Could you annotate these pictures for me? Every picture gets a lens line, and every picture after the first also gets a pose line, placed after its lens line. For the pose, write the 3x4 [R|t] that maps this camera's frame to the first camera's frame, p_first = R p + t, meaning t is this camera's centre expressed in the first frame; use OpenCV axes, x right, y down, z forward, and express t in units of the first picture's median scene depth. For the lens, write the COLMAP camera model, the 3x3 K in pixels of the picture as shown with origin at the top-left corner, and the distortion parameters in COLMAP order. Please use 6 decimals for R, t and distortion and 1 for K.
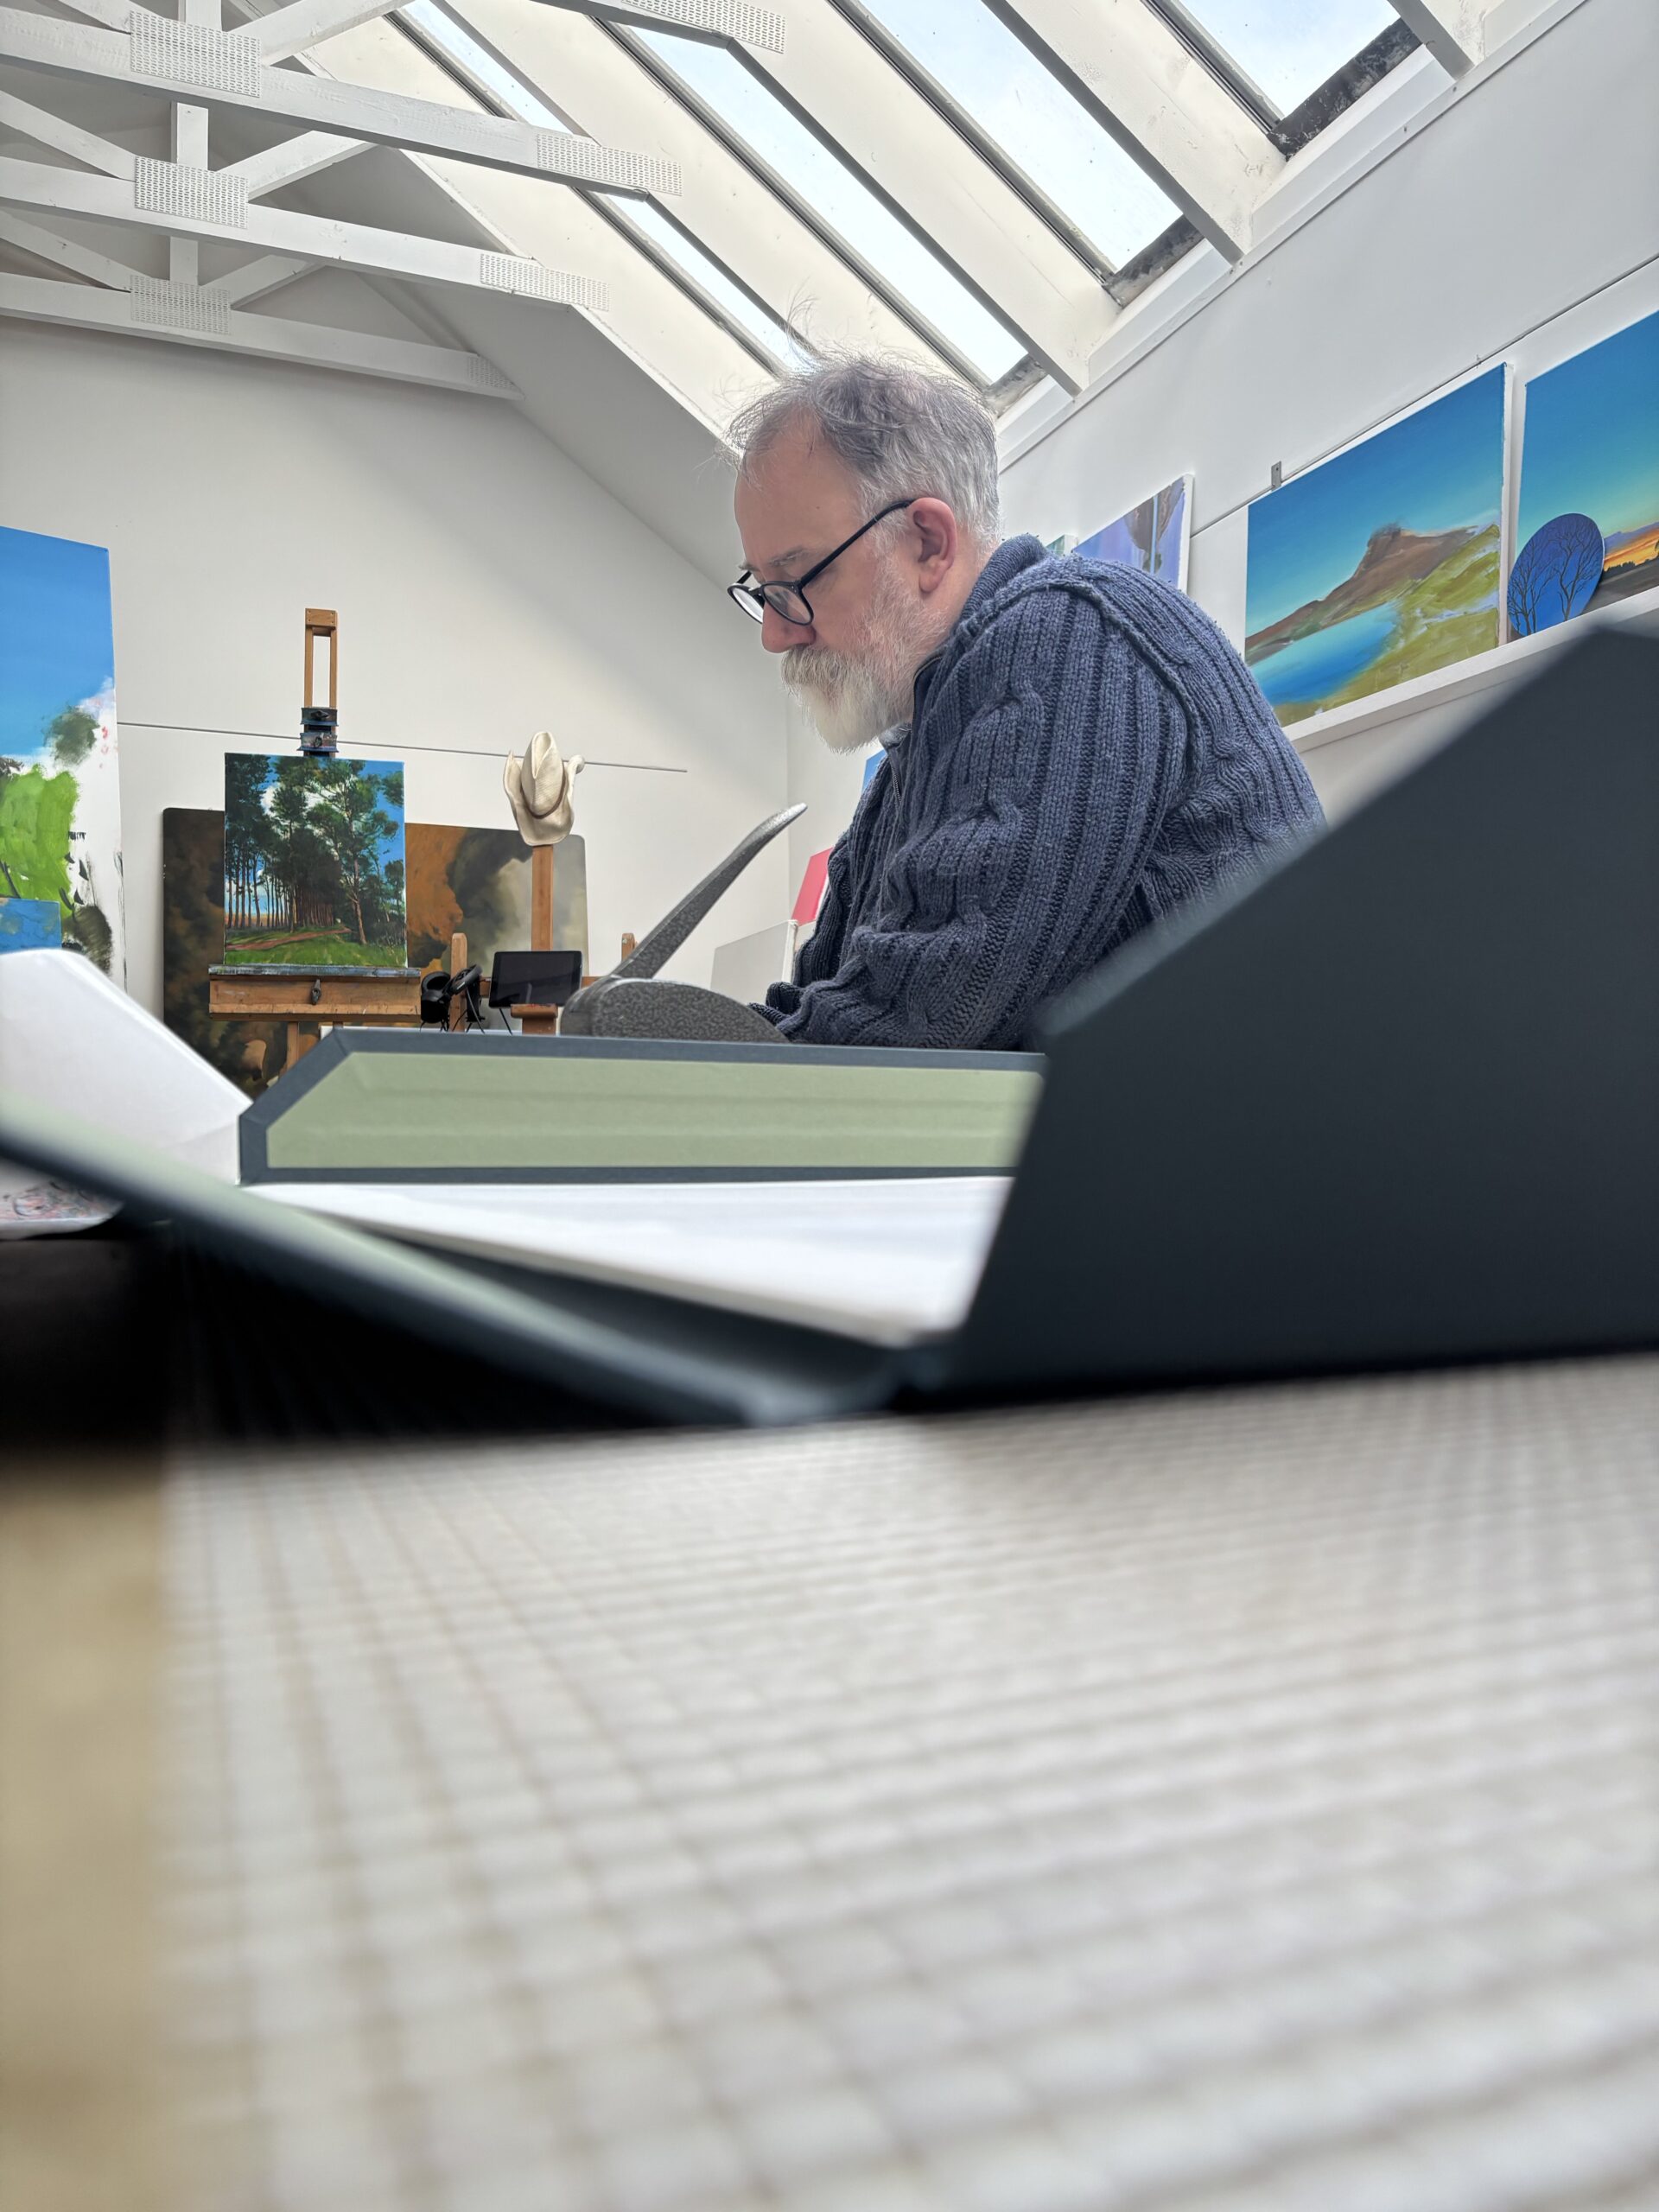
lens RADIAL K [[1680.8, 0, 846.8], [0, 1680.8, 1089.8], [0, 0, 1]] dist [0.063740, 0.005740]
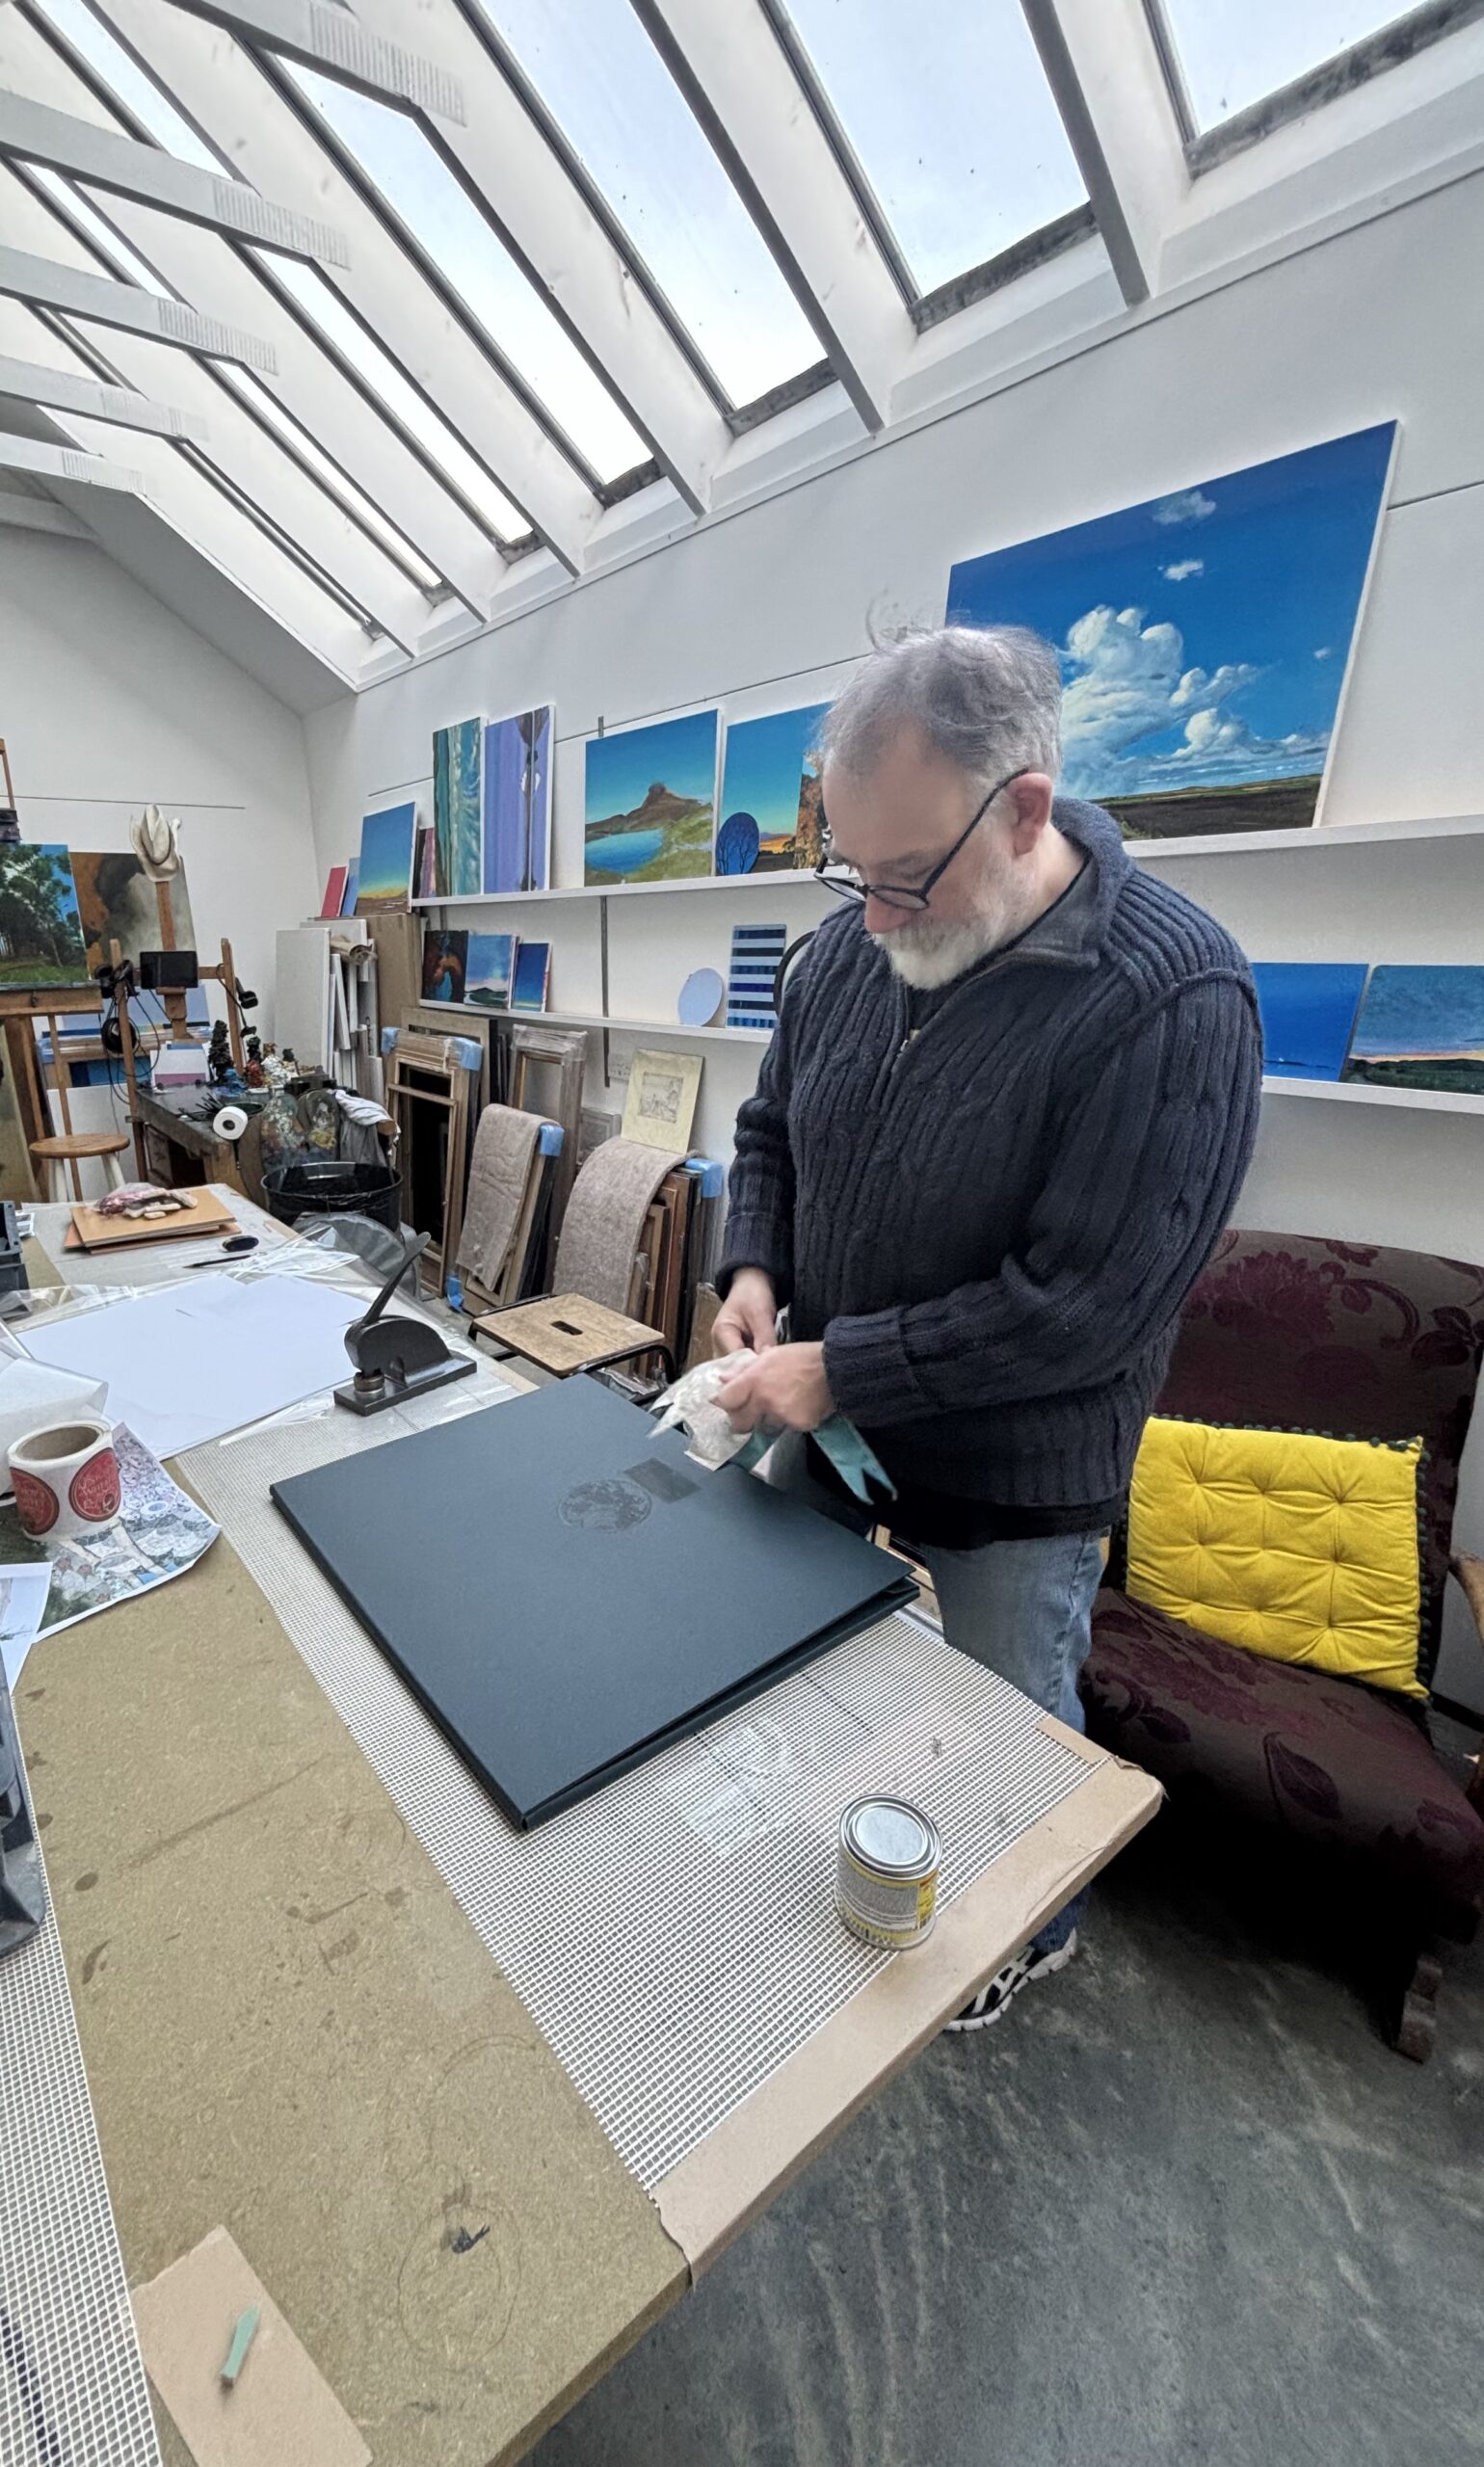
lens RADIAL K [[1001.6, 0, 589.1], [0, 1001.6, 1222.9], [0, 0, 1]] dist [0.000147, -0.000379]
pose [[0.973671, -0.072667, 0.216064, -0.018276], [0.002635, 0.951355, 0.308087, -0.172318], [-0.227942, -0.299406, 0.926498, -0.099640]]
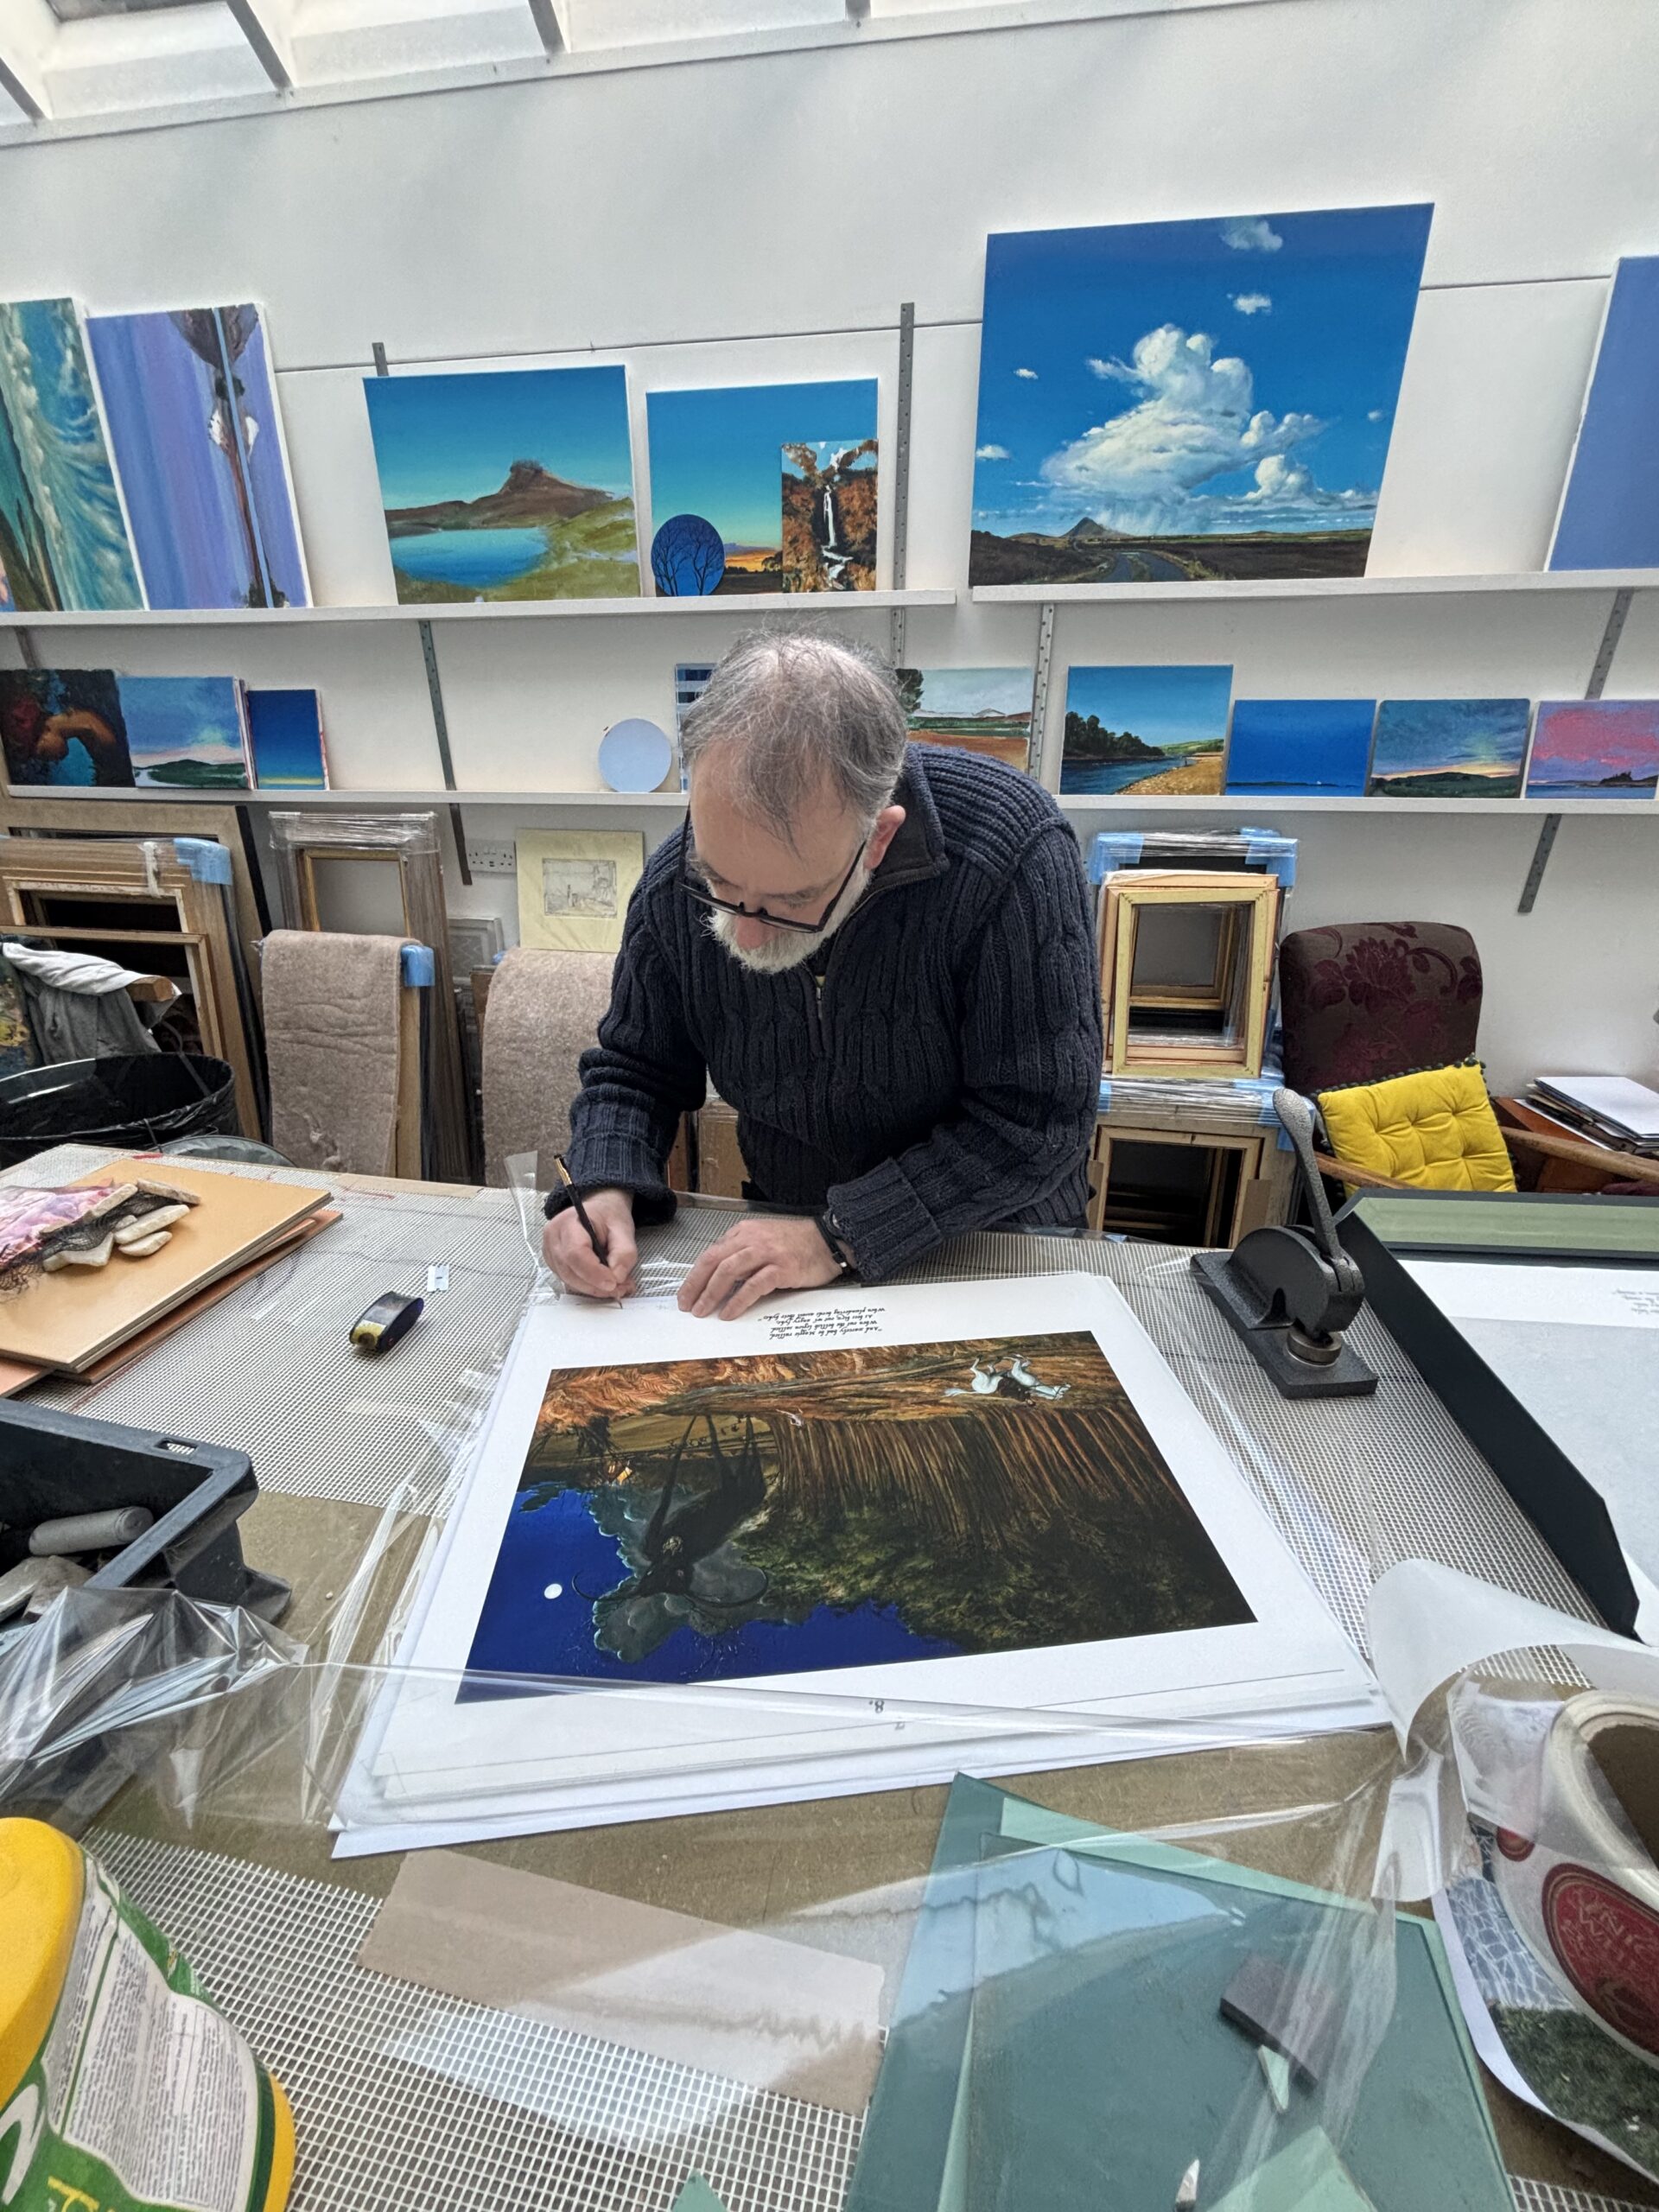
lens RADIAL K [[892.7, 0, 813.9], [0, 892.7, 1089.8], [0, 0, 1]] dist [0.000571, 0.000457]
pose [[0.540592, -0.330601, 0.773604, -0.225009], [-0.026360, 0.912443, 0.408354, -0.136740], [-0.840872, -0.241146, 0.484544, 0.274129]]
